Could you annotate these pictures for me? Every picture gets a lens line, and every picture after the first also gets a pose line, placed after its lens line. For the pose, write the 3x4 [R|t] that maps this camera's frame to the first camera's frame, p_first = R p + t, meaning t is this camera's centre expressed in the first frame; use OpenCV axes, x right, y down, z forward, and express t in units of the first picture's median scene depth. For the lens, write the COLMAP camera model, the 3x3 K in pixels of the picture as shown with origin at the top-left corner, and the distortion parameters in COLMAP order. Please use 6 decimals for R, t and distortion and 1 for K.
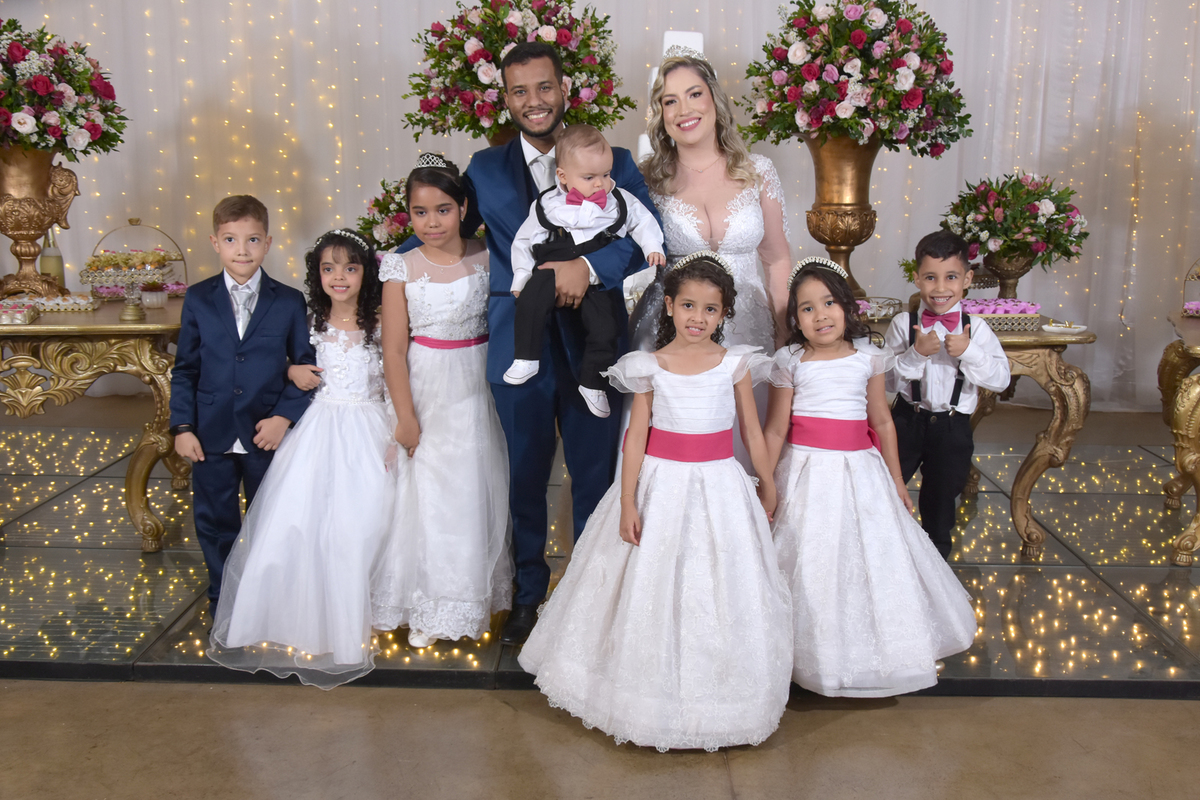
lens RADIAL K [[1245.5, 0, 618.7], [0, 1245.5, 416.3], [0, 0, 1]] dist [-0.024389, 0.018695]
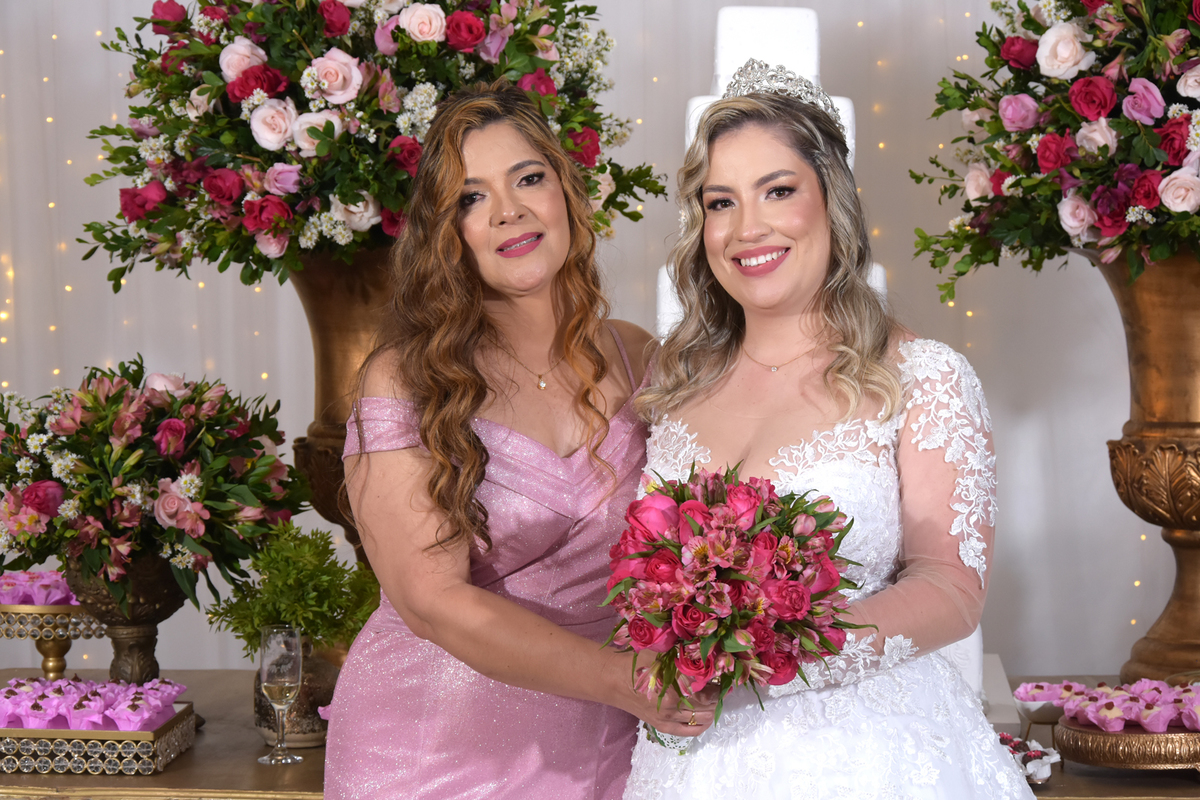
lens RADIAL K [[2909.2, 0, 633.7], [0, 2909.2, 401.7], [0, 0, 1]] dist [-0.028186, 0.374374]
pose [[0.997462, -0.020673, -0.068141, 0.070142], [0.010566, 0.989306, -0.145474, -0.050287], [0.070419, 0.144385, 0.987013, 0.098856]]
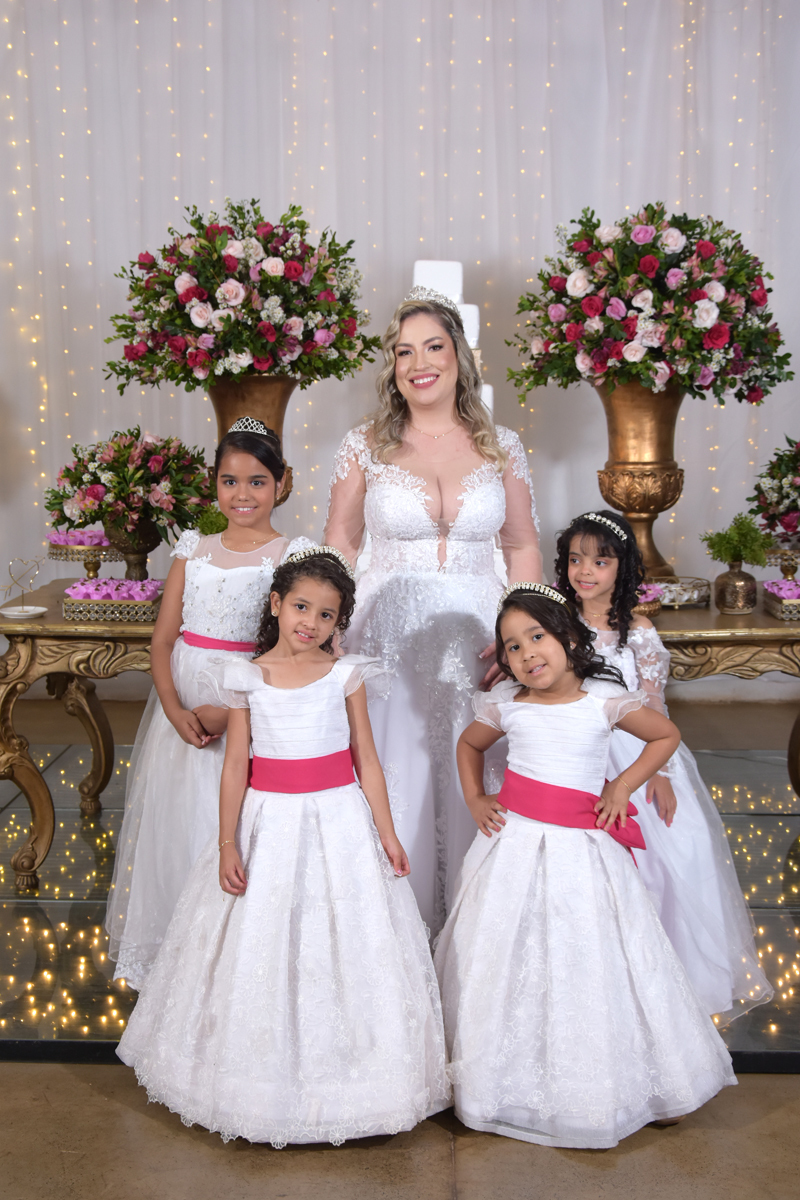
lens RADIAL K [[1645.8, 0, 400.0], [0, 1645.8, 600.0], [0, 0, 1]] dist [-0.051378, 0.054404]
pose [[0.999434, -0.010927, -0.031808, 0.058945], [0.008929, 0.998019, -0.062271, -0.015858], [0.032425, 0.061952, 0.997552, -0.078827]]
